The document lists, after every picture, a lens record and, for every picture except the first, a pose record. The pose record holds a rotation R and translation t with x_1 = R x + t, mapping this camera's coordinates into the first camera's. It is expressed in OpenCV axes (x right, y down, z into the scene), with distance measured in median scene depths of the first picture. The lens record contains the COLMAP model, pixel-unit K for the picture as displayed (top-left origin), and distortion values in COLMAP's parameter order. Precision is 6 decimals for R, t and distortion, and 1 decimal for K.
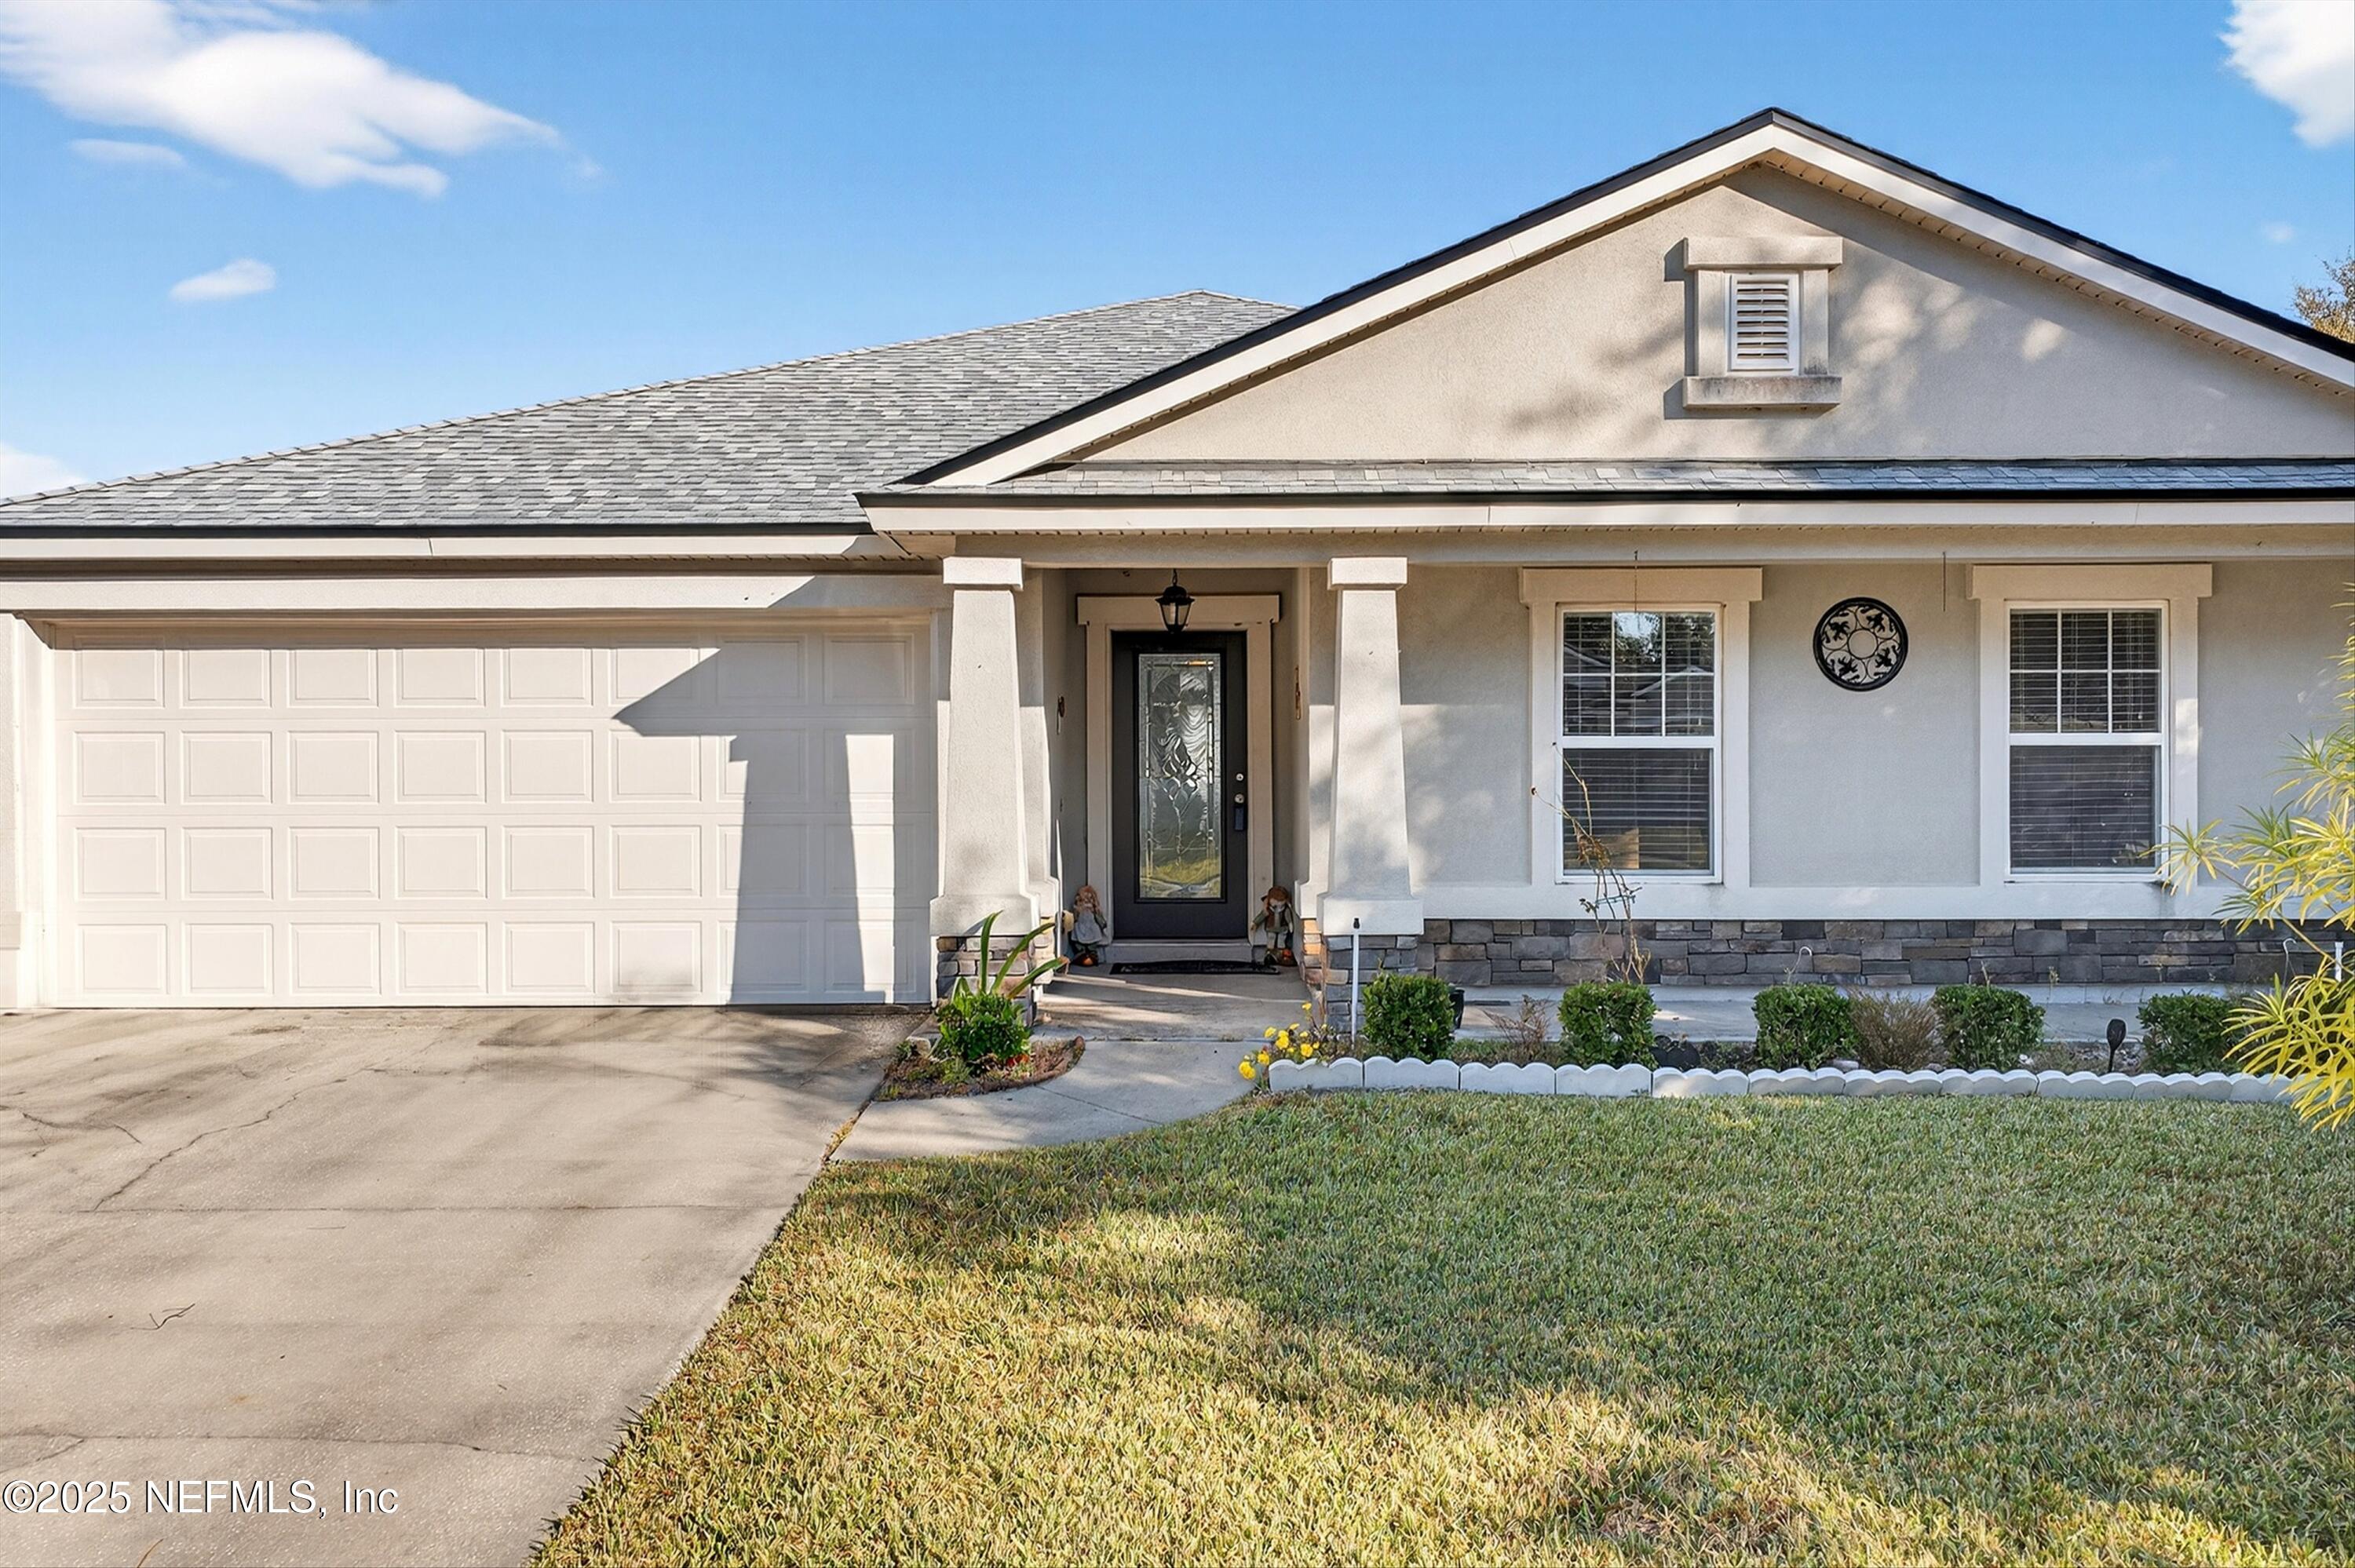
lens RADIAL K [[1496.0, 0, 1177.5], [0, 1496.0, 784.0], [0, 0, 1]] dist [-0.001199, -0.000552]
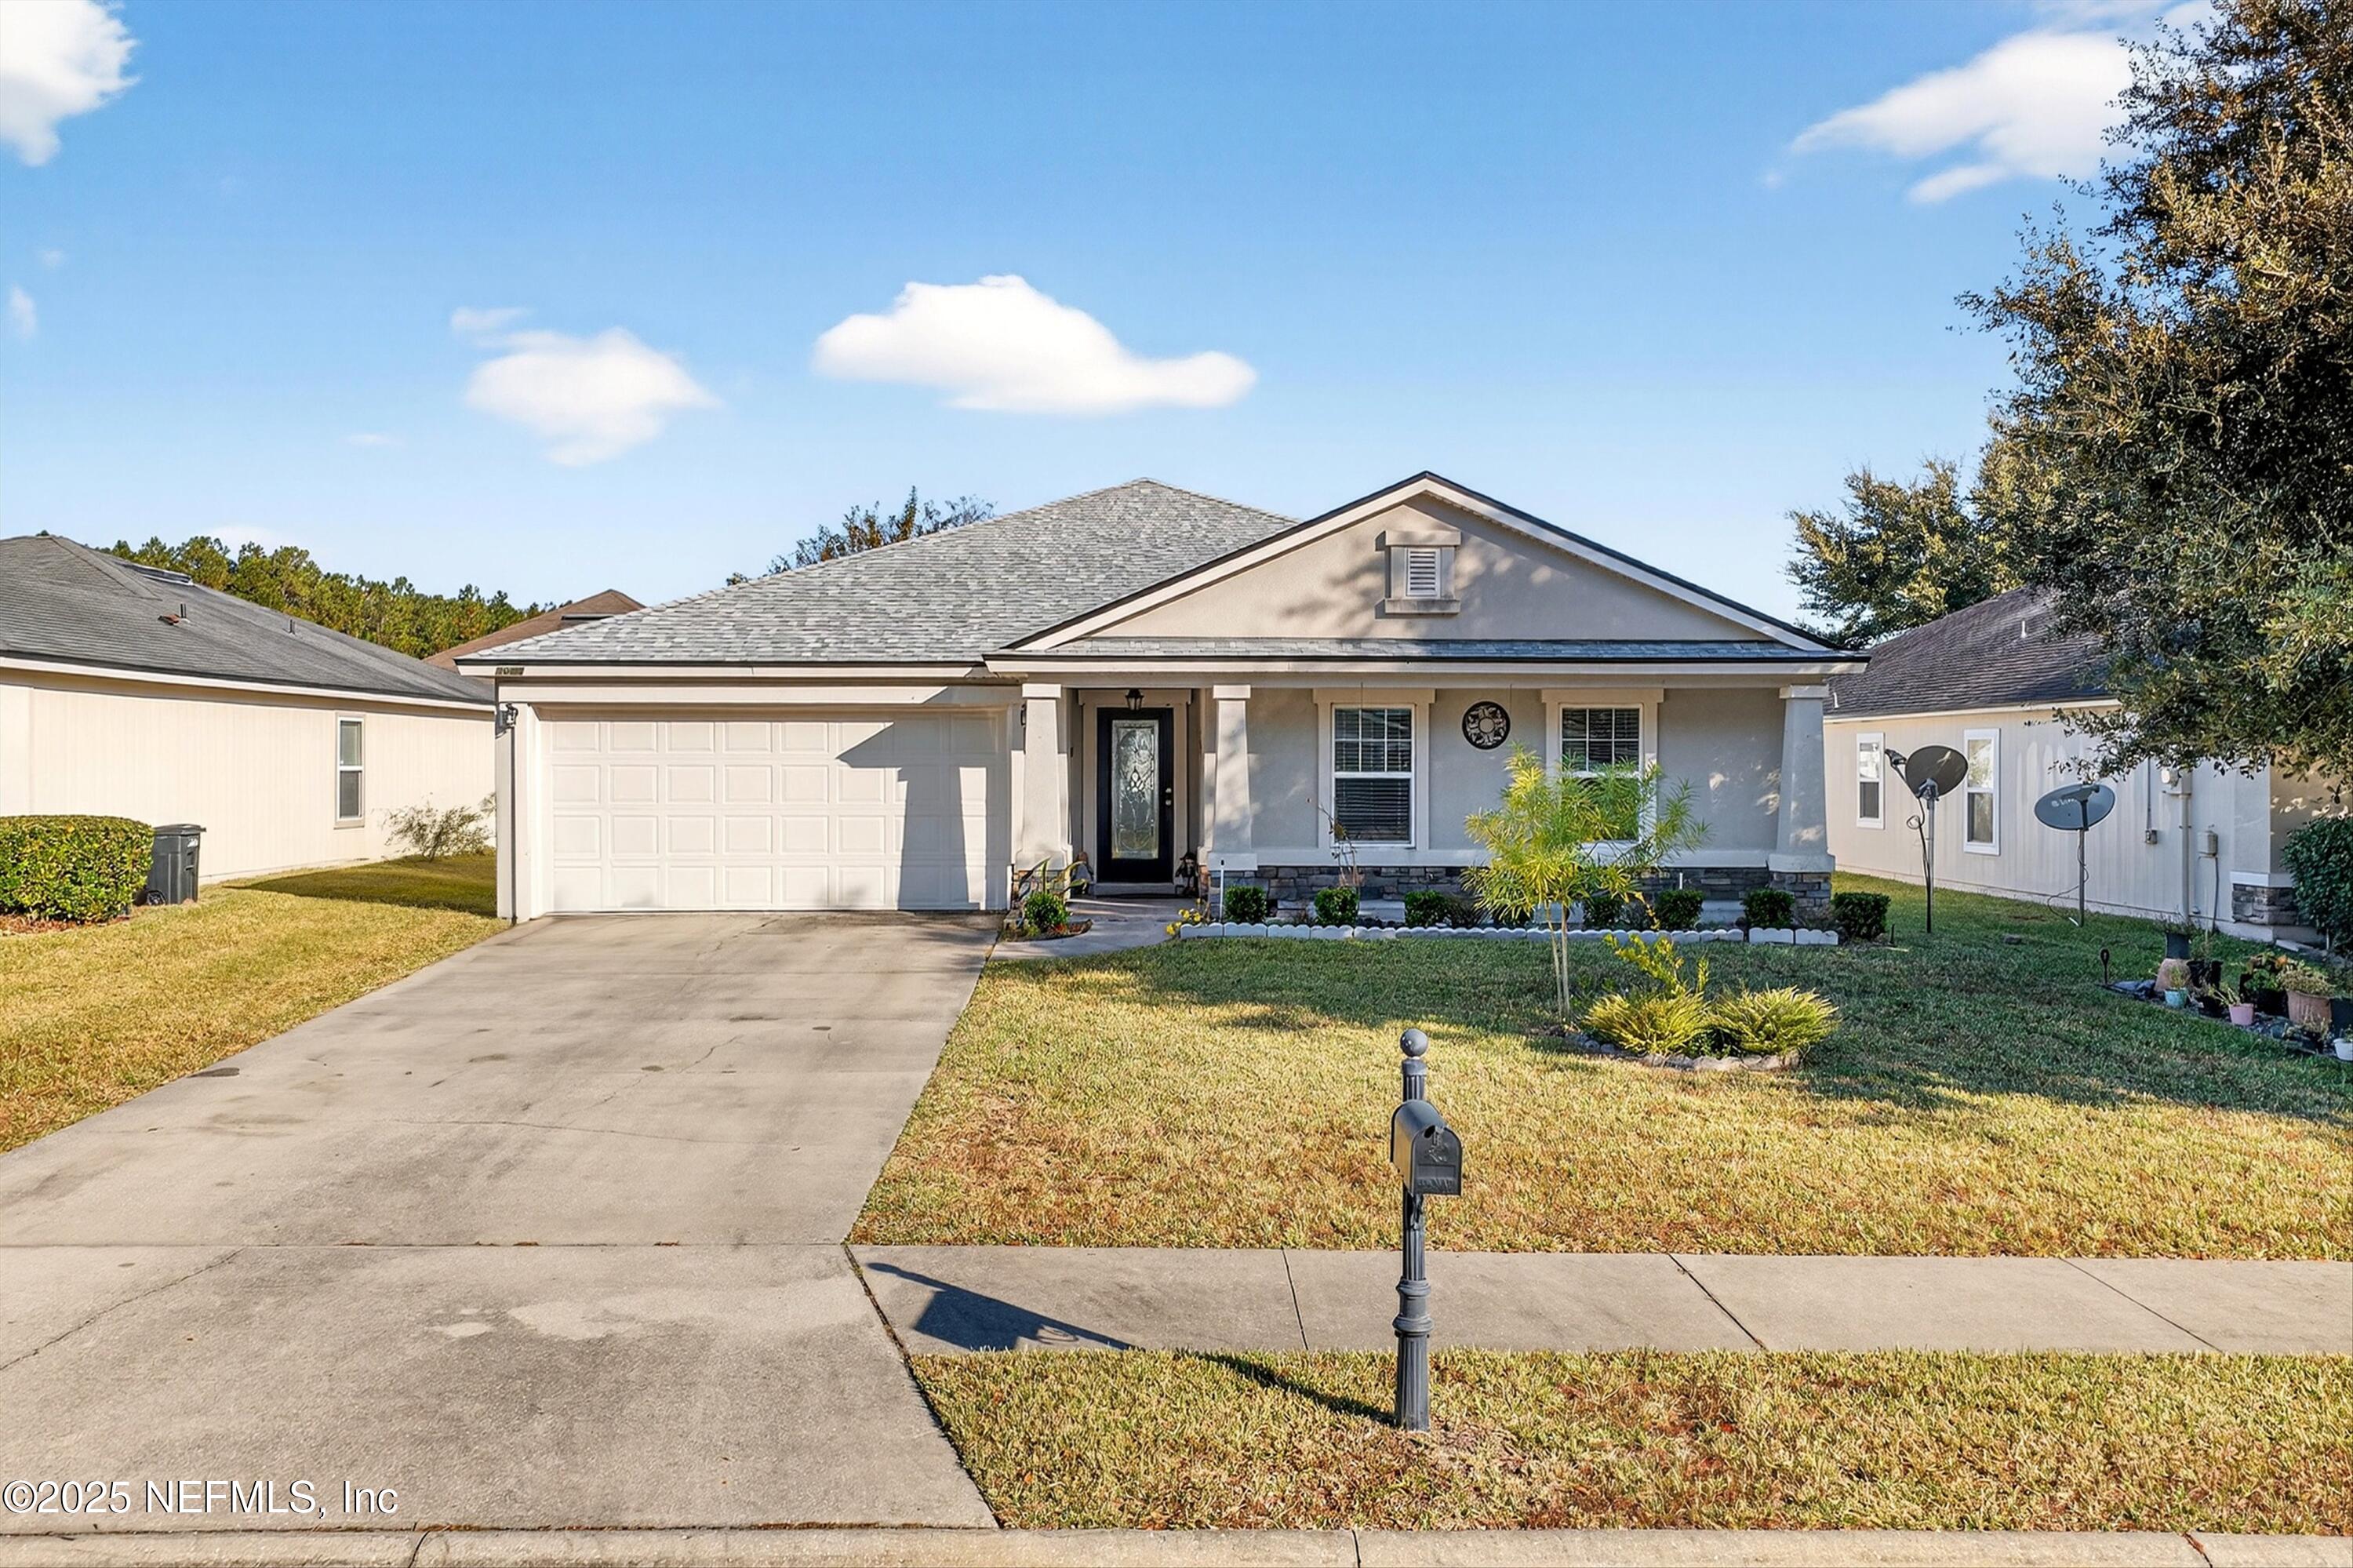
lens RADIAL K [[1159.1, 0, 1176.5], [0, 1159.1, 784.0], [0, 0, 1]] dist [0.000464, 0.000751]
pose [[0.998927, 0.005340, 0.046006, -0.016217], [-0.005126, 0.999975, -0.004768, -0.007661], [-0.046030, 0.004527, 0.998930, -0.493674]]
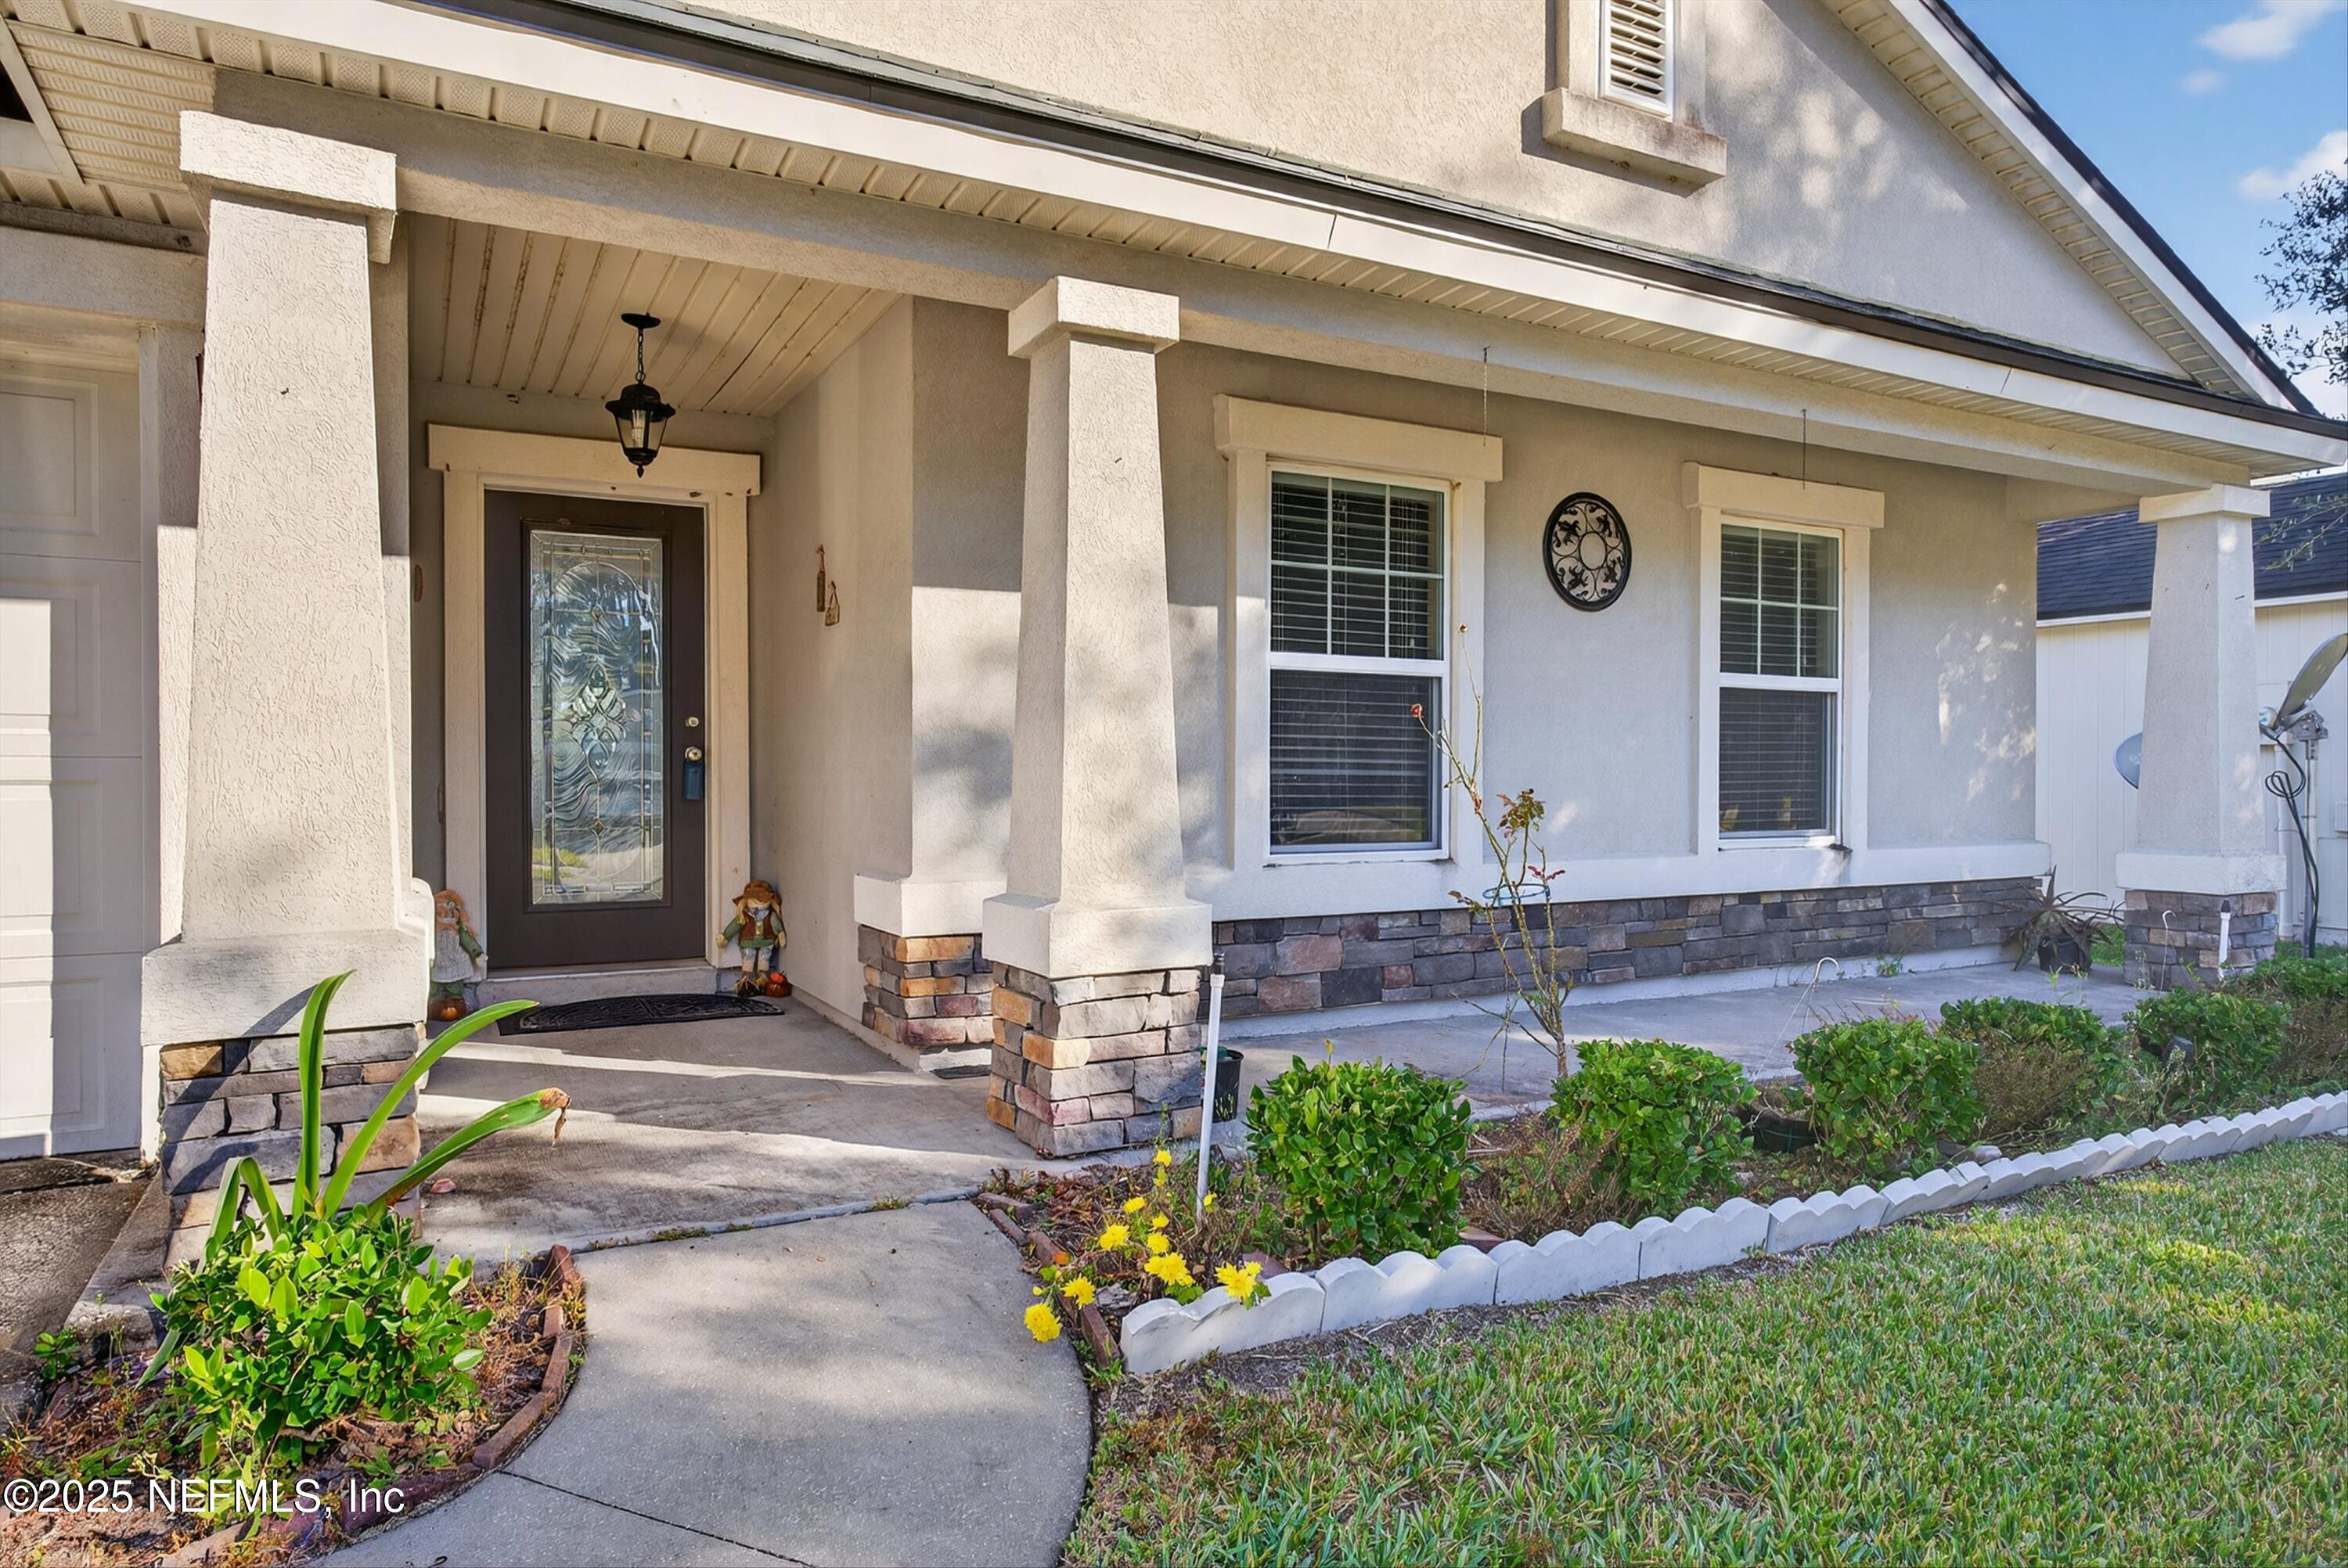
lens RADIAL K [[1336.1, 0, 1121.5], [0, 1336.1, 774.4], [0, 0, 1]] dist [0.001641, 0.000463]
pose [[0.887700, 0.003971, 0.460405, -0.086127], [-0.003602, 0.999992, -0.001681, 0.026003], [-0.460408, -0.000167, 0.887708, 0.488418]]
